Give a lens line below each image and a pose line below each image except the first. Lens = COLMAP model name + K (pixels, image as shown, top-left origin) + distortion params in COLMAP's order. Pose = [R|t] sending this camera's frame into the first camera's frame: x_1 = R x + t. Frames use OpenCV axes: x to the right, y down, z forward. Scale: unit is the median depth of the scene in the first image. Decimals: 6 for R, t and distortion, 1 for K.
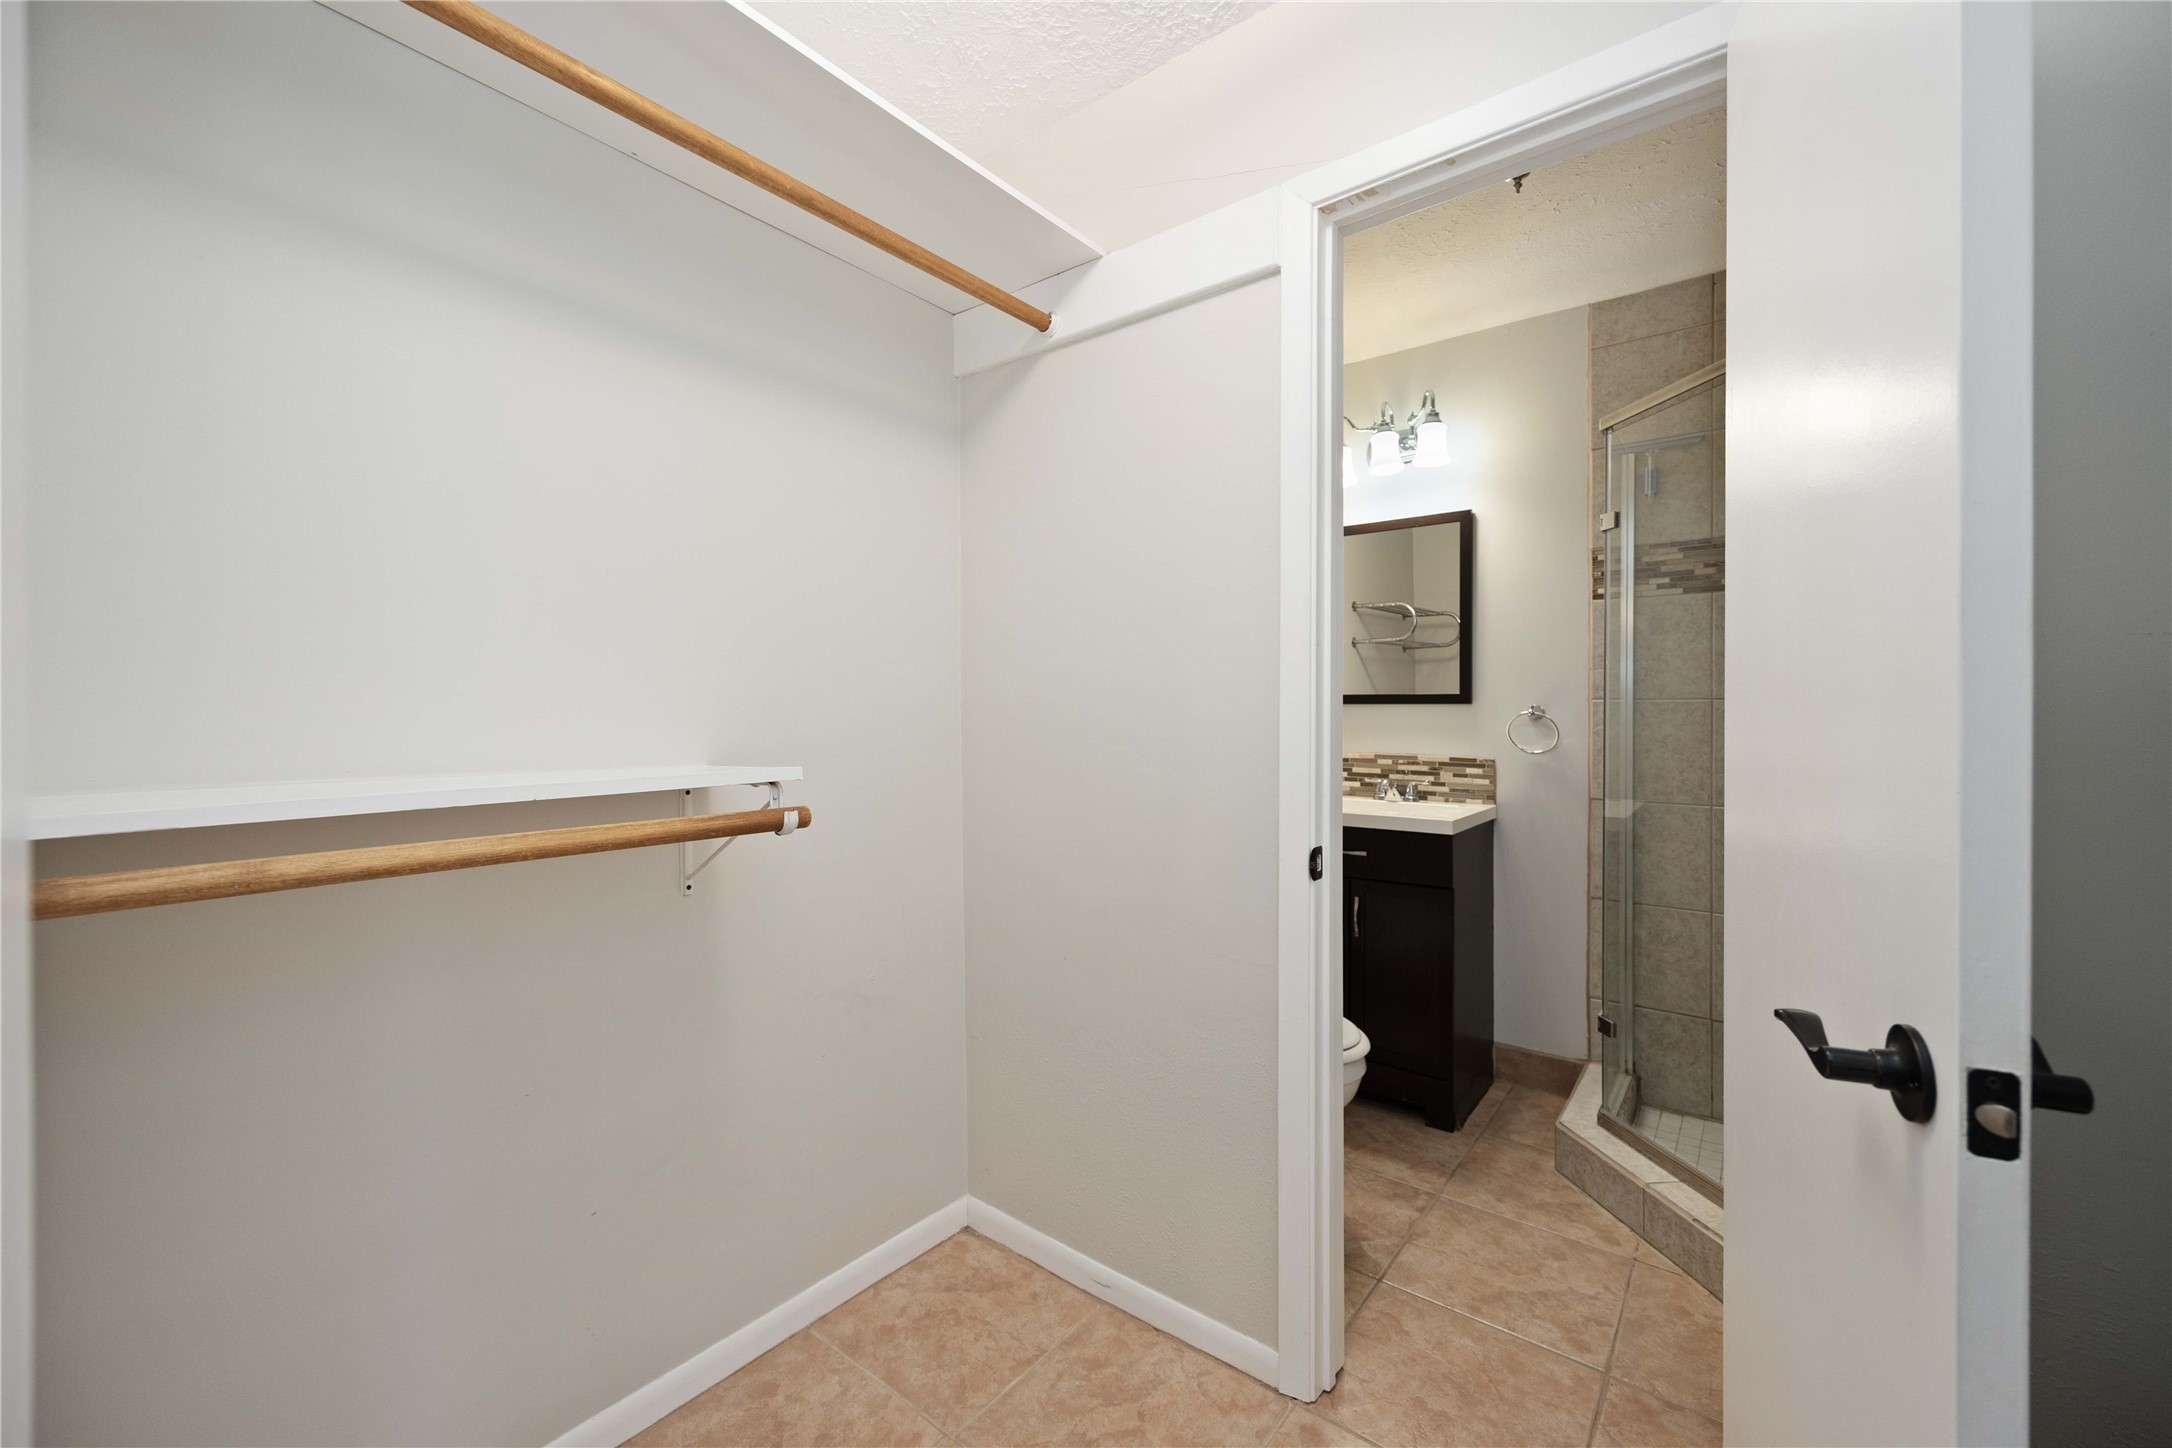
lens RADIAL K [[855.9, 0, 1073.6], [0, 855.9, 712.2], [0, 0, 1]] dist [-0.001313, -0.000069]
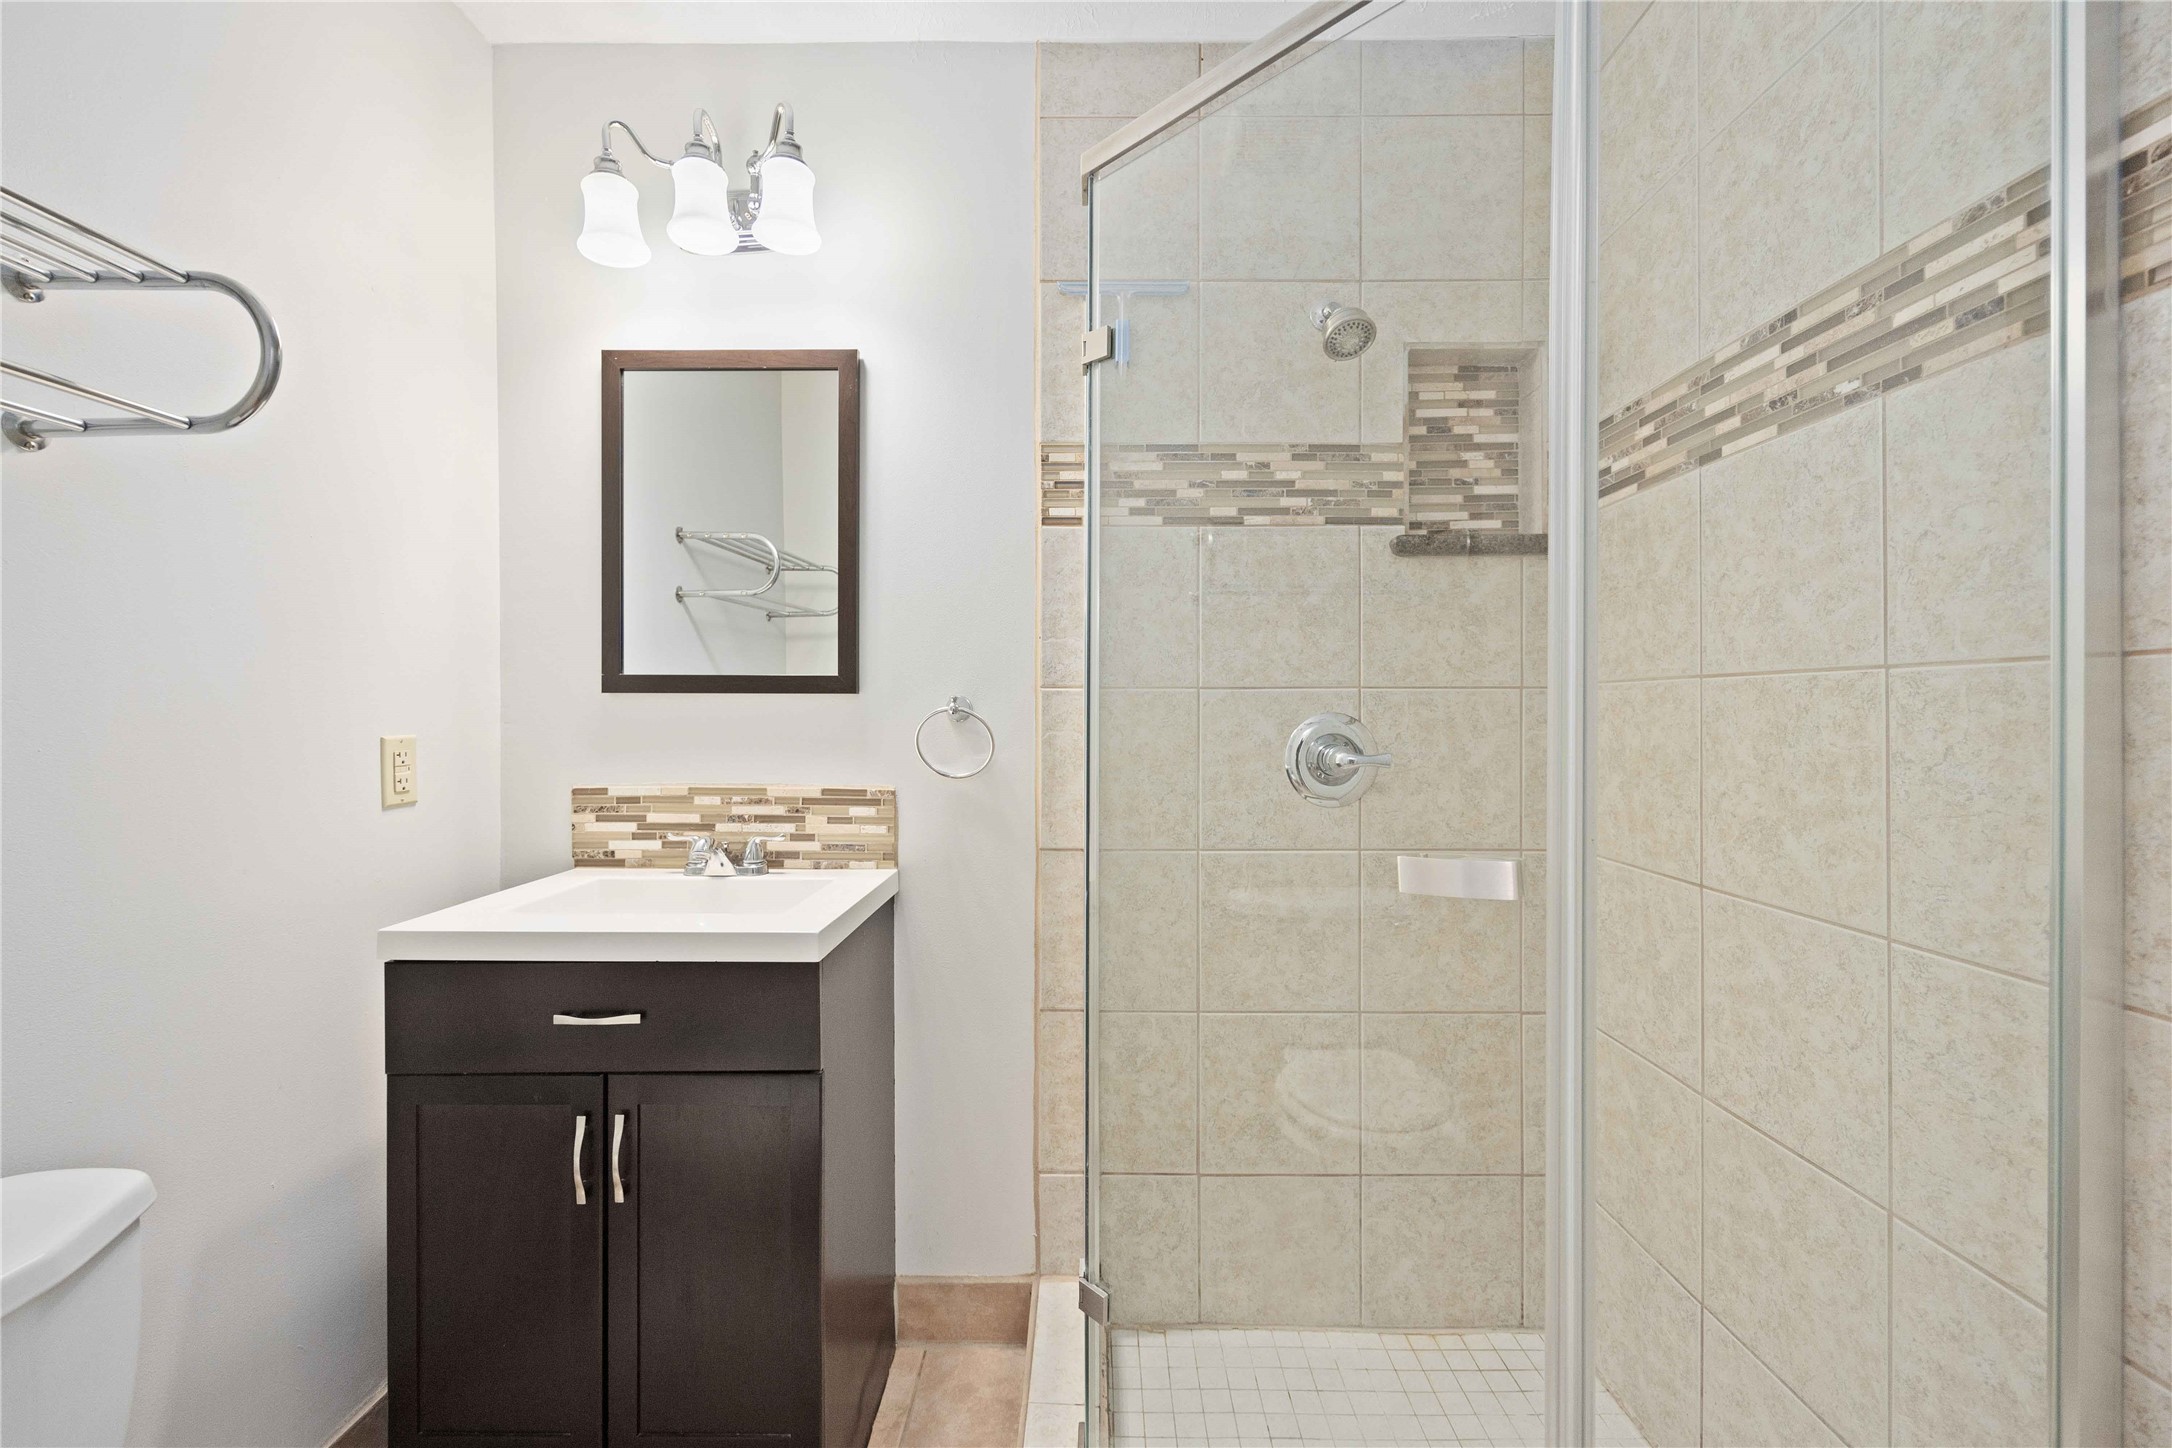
lens RADIAL K [[855.9, 0, 1074.6], [0, 855.9, 714.2], [0, 0, 1]] dist [-0.001313, -0.000069]
pose [[0.781434, -0.001861, 0.623986, 0.224640], [-0.000006, 0.999996, 0.002990, 0.002375], [-0.623988, -0.002340, 0.781430, 0.470225]]
